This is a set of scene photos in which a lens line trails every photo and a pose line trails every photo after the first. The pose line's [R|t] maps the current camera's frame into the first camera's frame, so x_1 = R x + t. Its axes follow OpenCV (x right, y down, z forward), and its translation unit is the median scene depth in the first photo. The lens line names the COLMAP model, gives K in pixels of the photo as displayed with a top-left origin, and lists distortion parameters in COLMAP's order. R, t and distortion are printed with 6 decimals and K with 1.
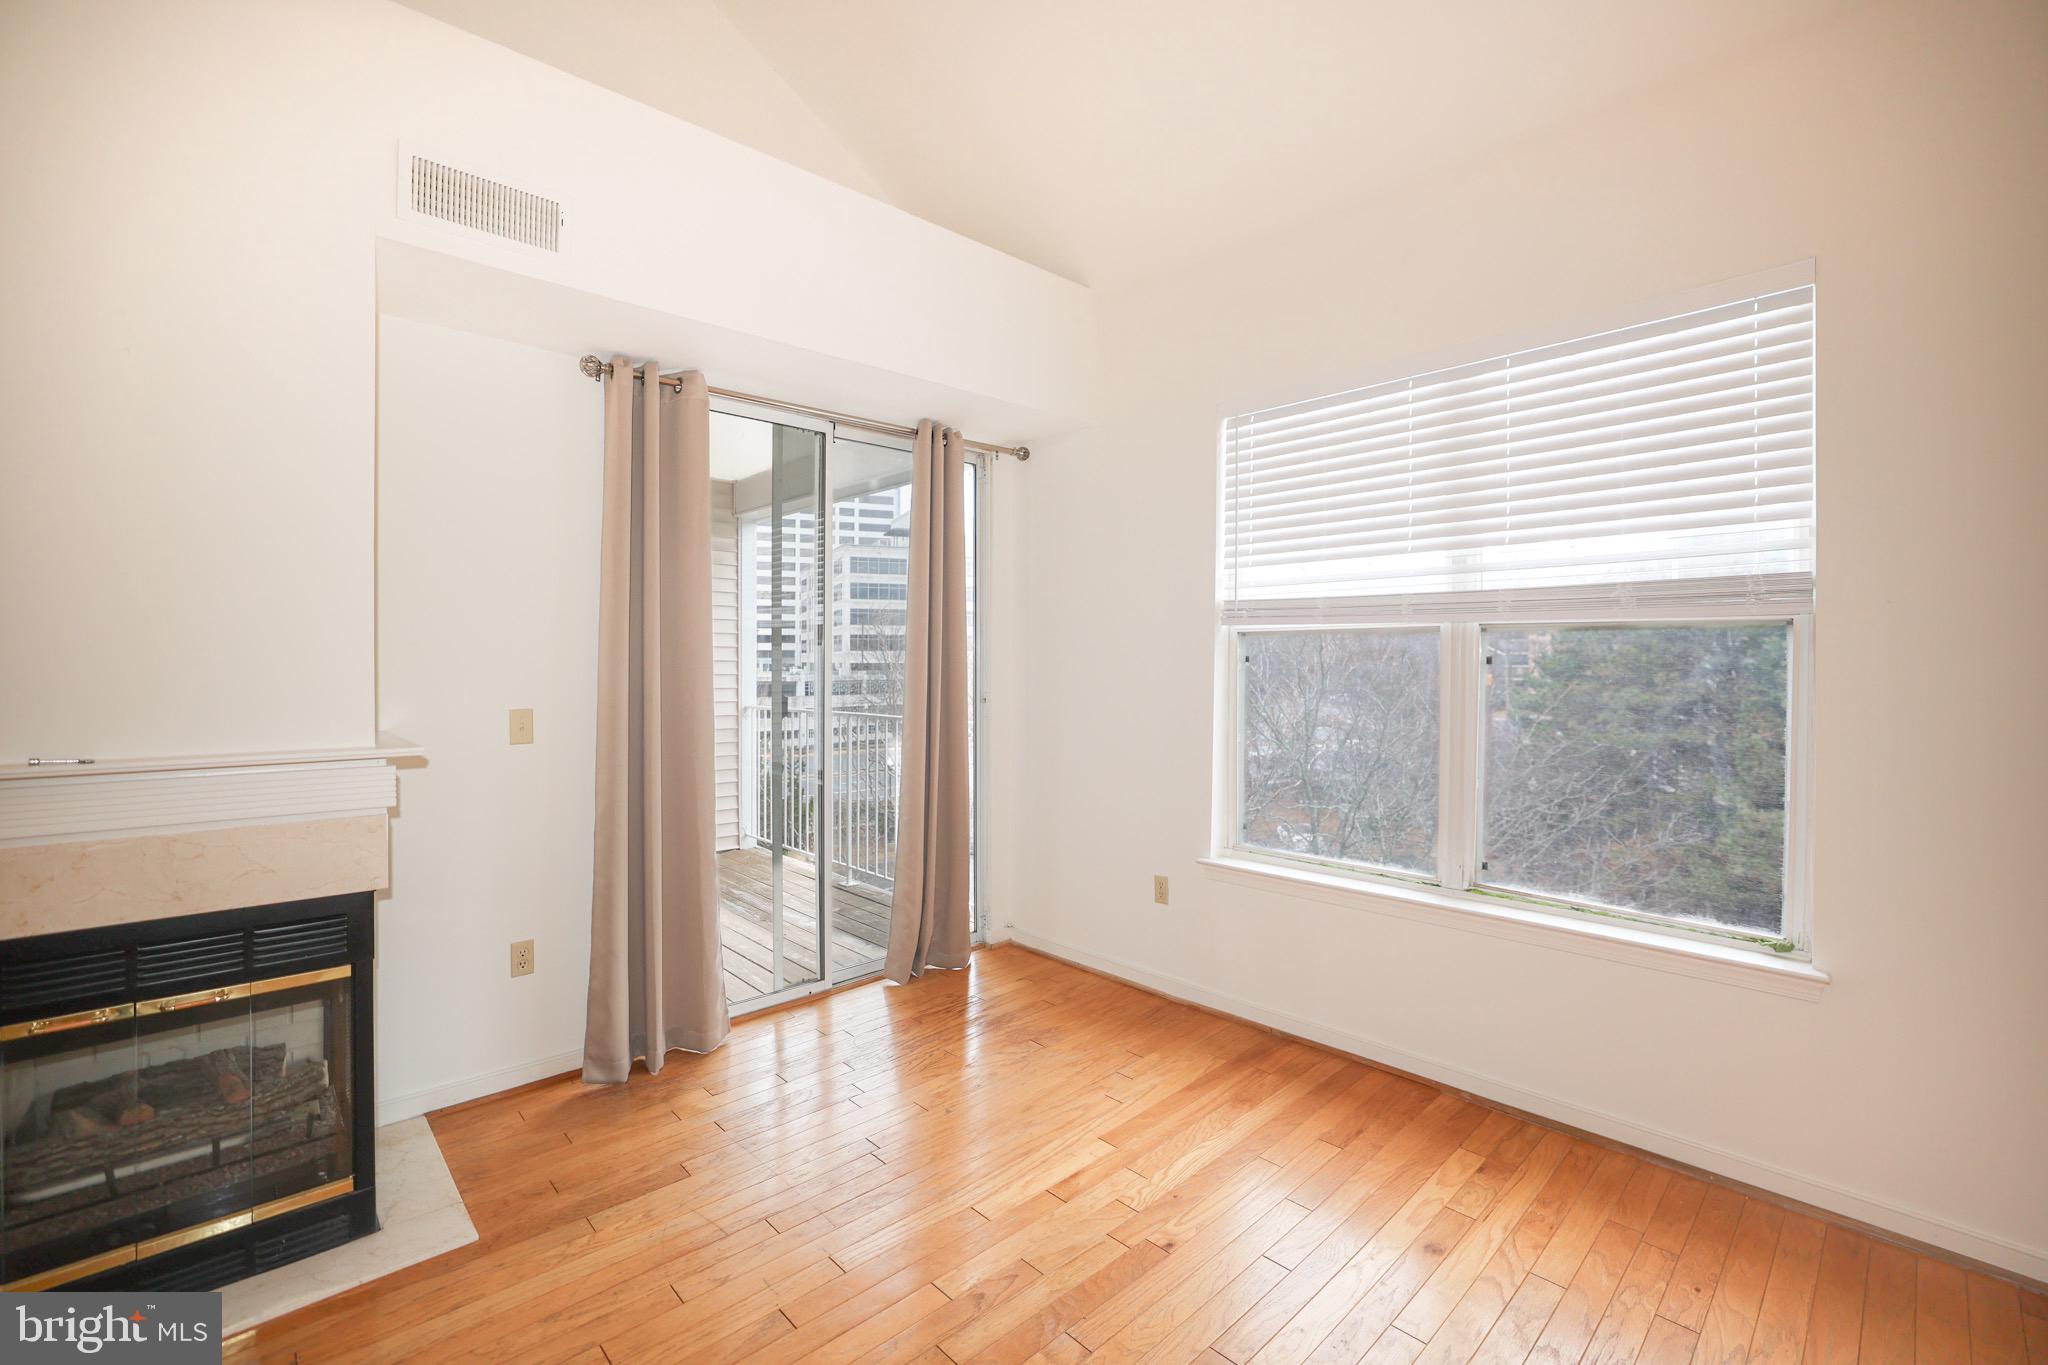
lens RADIAL K [[878.0, 0, 1020.3], [0, 878.0, 676.8], [0, 0, 1]] dist [-0.025143, 0.002041]
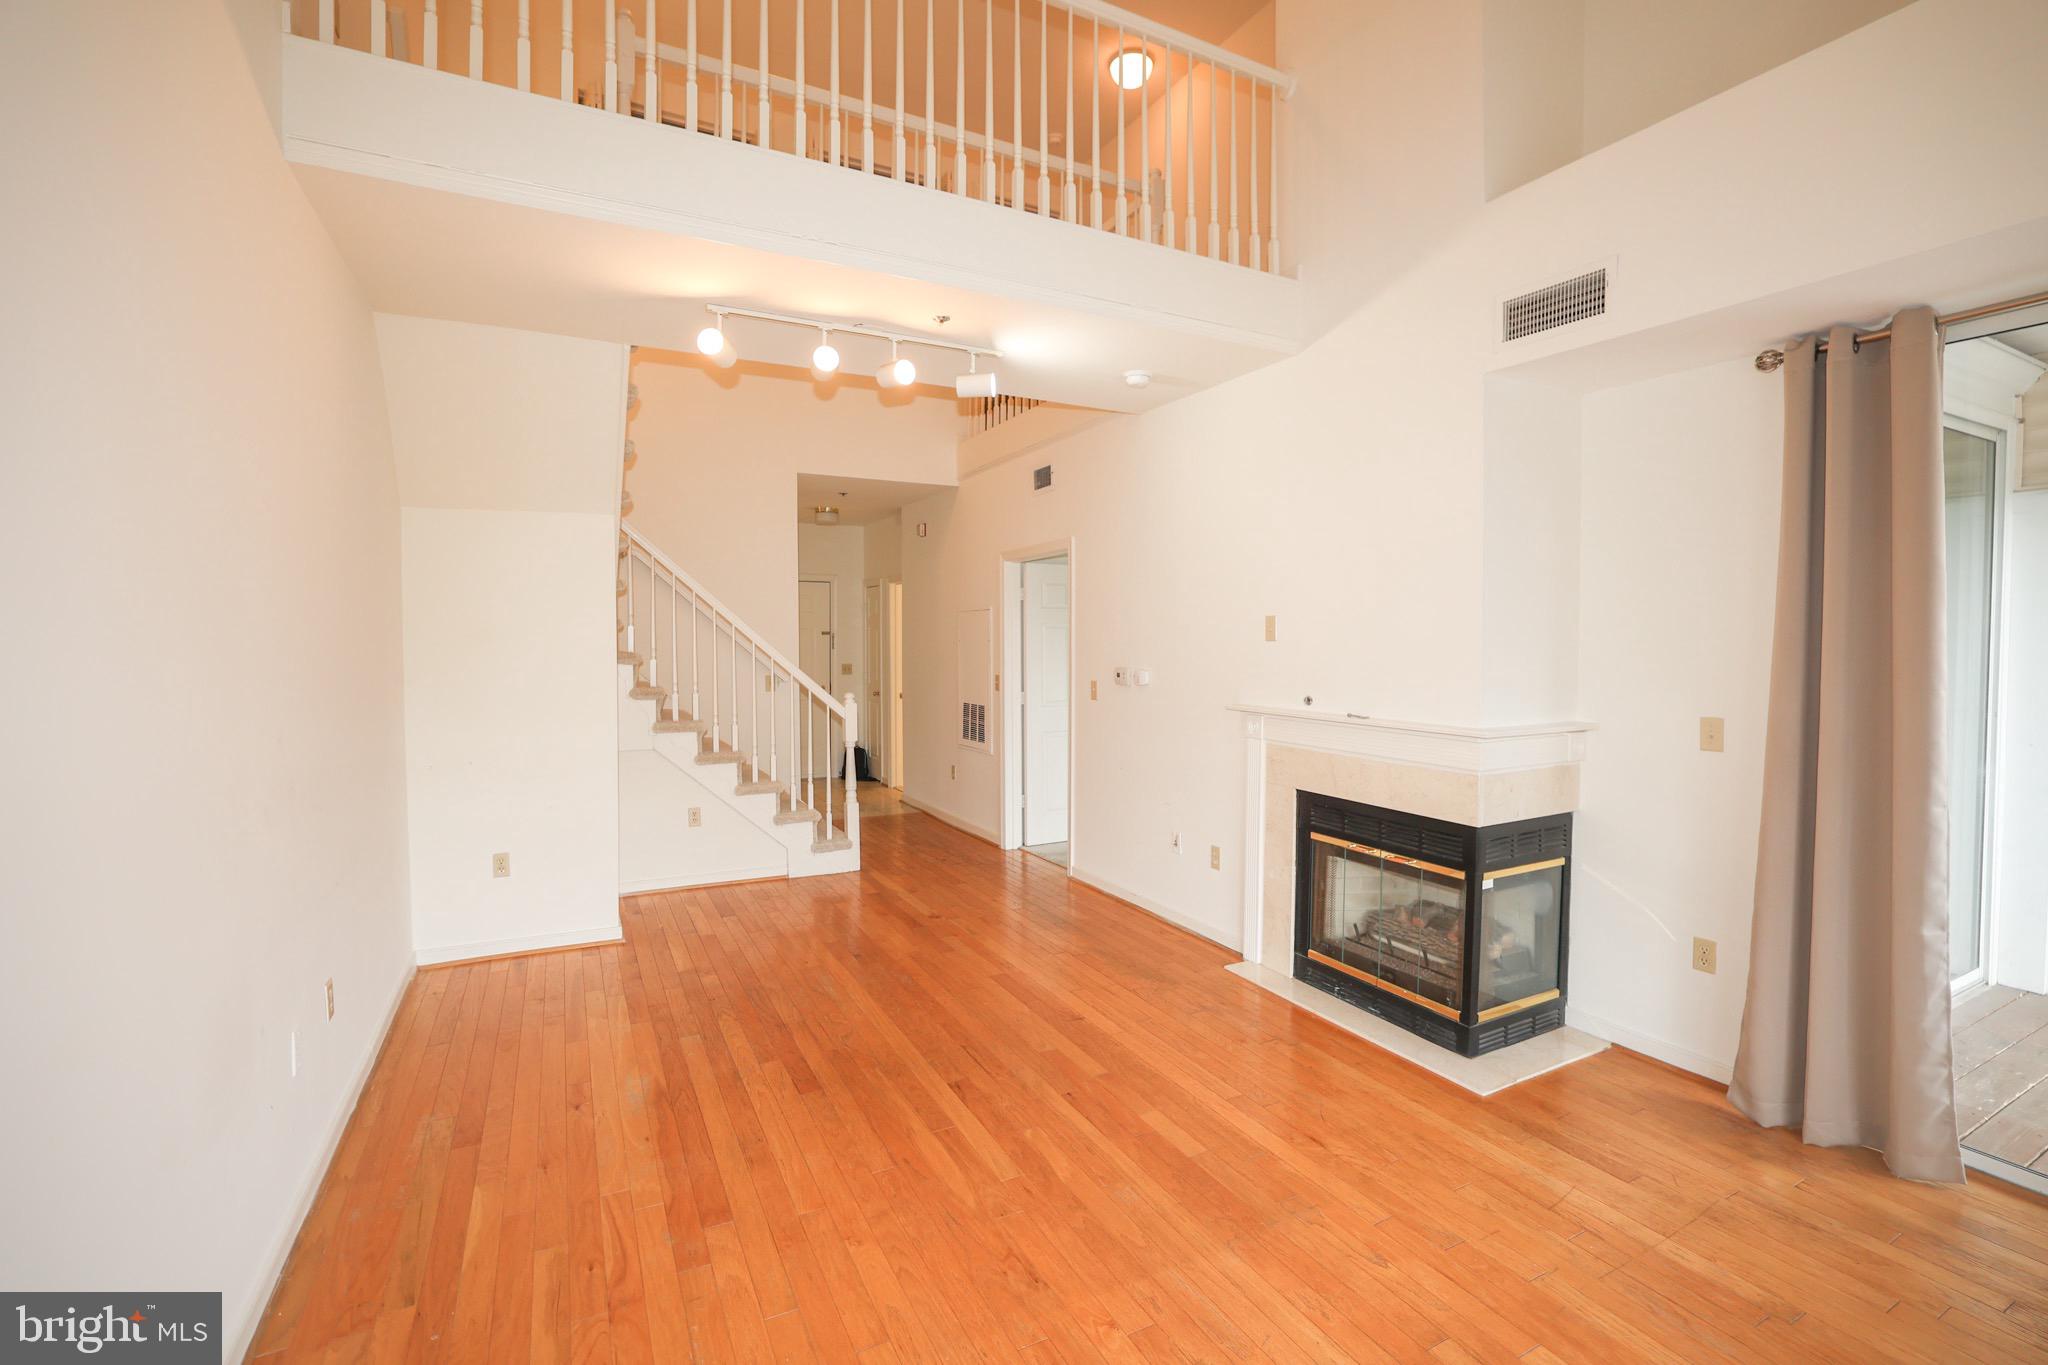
lens RADIAL K [[878.0, 0, 1021.3], [0, 878.0, 675.1], [0, 0, 1]] dist [-0.025143, 0.002041]
pose [[-0.276730, 0.030875, -0.960452, 0.643583], [-0.021239, 0.999043, 0.038235, -0.034333], [0.960713, 0.030979, -0.275809, 0.490368]]
